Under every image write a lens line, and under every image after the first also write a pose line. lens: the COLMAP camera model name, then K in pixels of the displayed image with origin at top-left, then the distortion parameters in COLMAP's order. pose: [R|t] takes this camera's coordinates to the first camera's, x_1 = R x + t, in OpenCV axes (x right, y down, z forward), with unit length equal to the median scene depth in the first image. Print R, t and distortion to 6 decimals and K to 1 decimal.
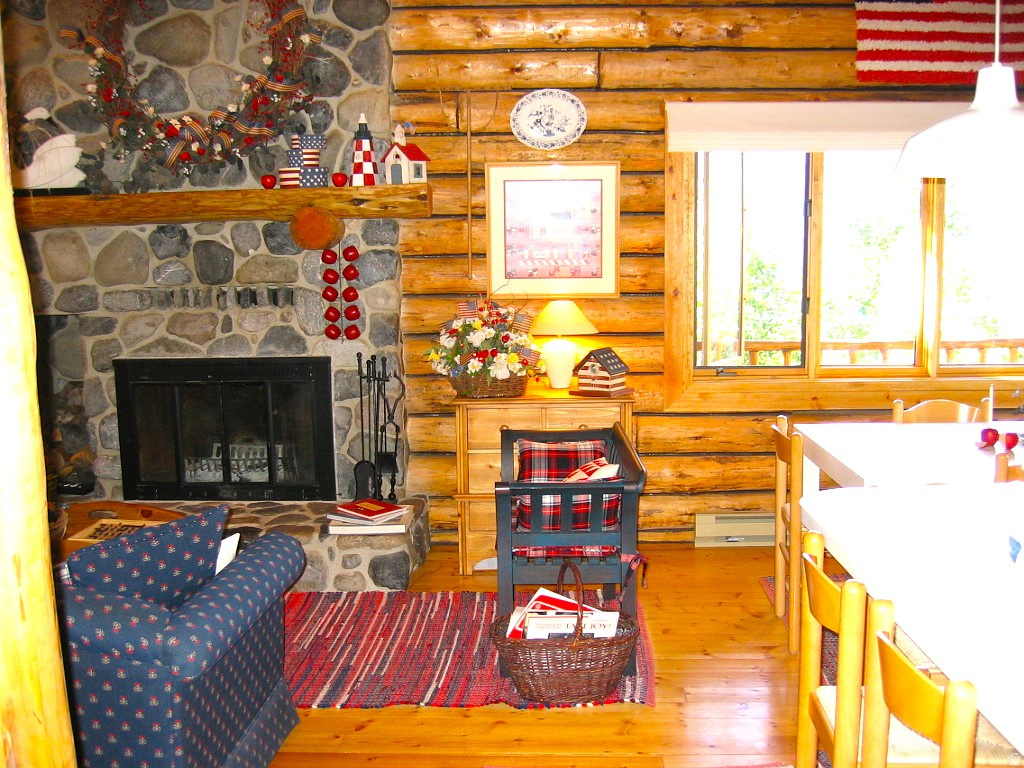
lens RADIAL K [[1084.9, 0, 512.7], [0, 1084.9, 415.1], [0, 0, 1]] dist [-0.123604, 0.105259]
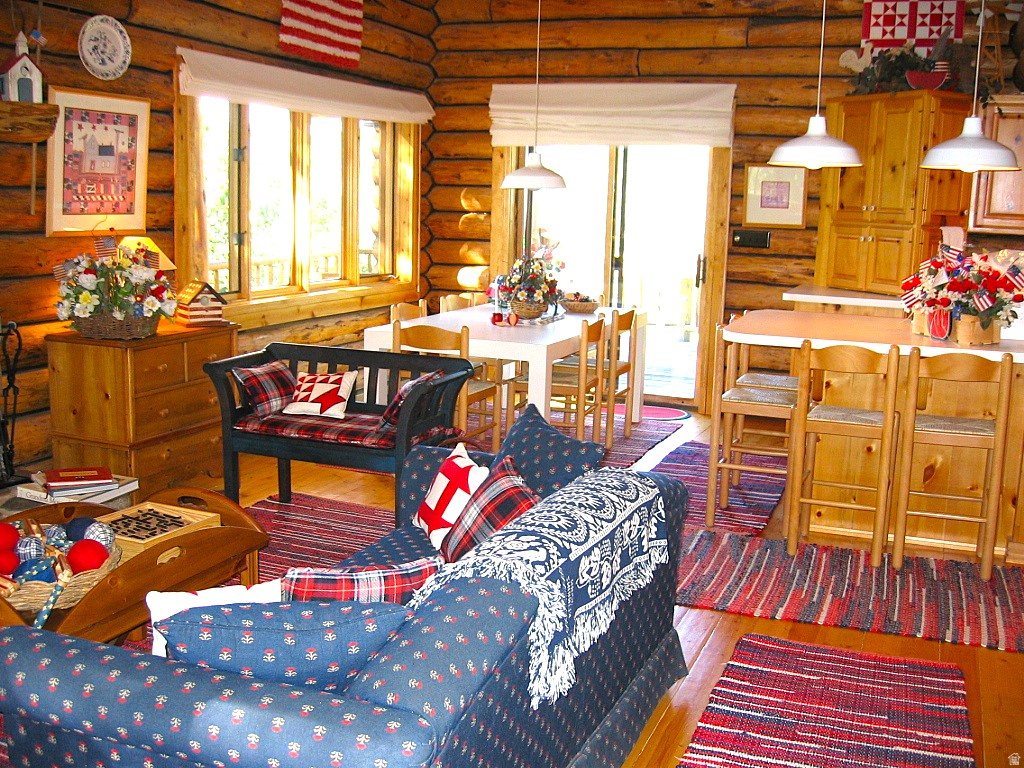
lens RADIAL K [[1084.9, 0, 512.7], [0, 1084.9, 415.1], [0, 0, 1]] dist [-0.123604, 0.105259]
pose [[0.341876, -0.161509, 0.925762, -0.764869], [0.107616, 0.985368, 0.132167, -0.037129], [-0.933563, 0.054442, 0.354254, 0.342496]]
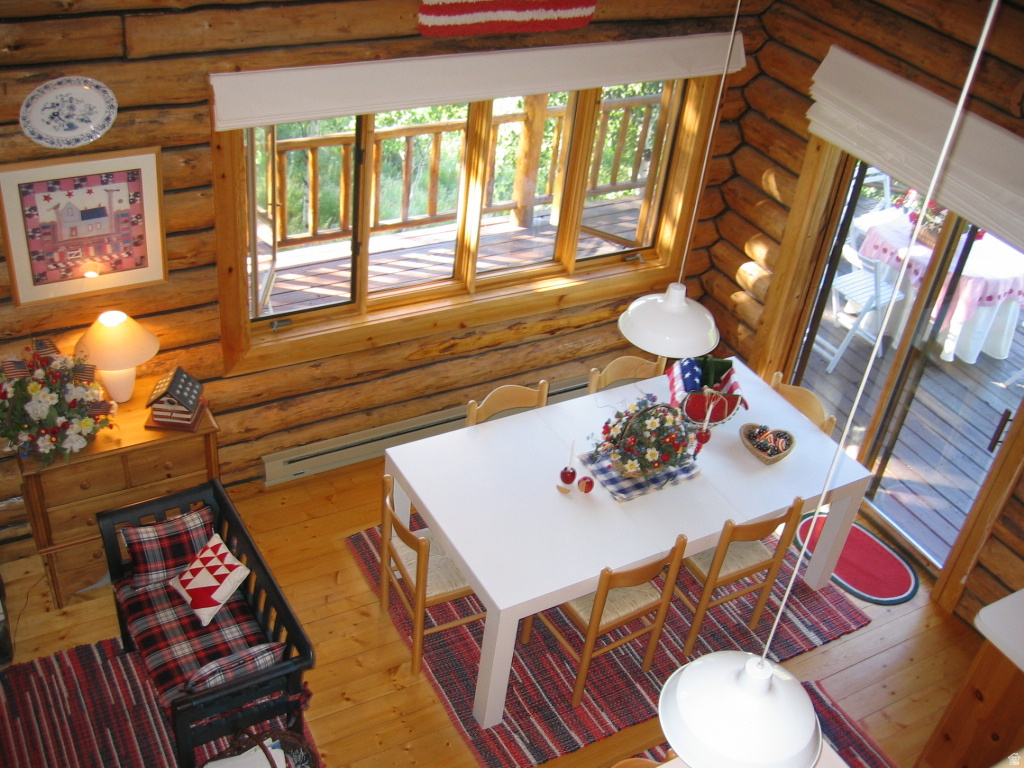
lens RADIAL K [[1084.9, 0, 512.7], [0, 1084.9, 415.1], [0, 0, 1]] dist [-0.123604, 0.105259]
pose [[0.845306, -0.230895, 0.481815, -0.117333], [-0.038839, 0.872856, 0.486429, -0.470501], [-0.532870, -0.429894, 0.728863, 0.158603]]
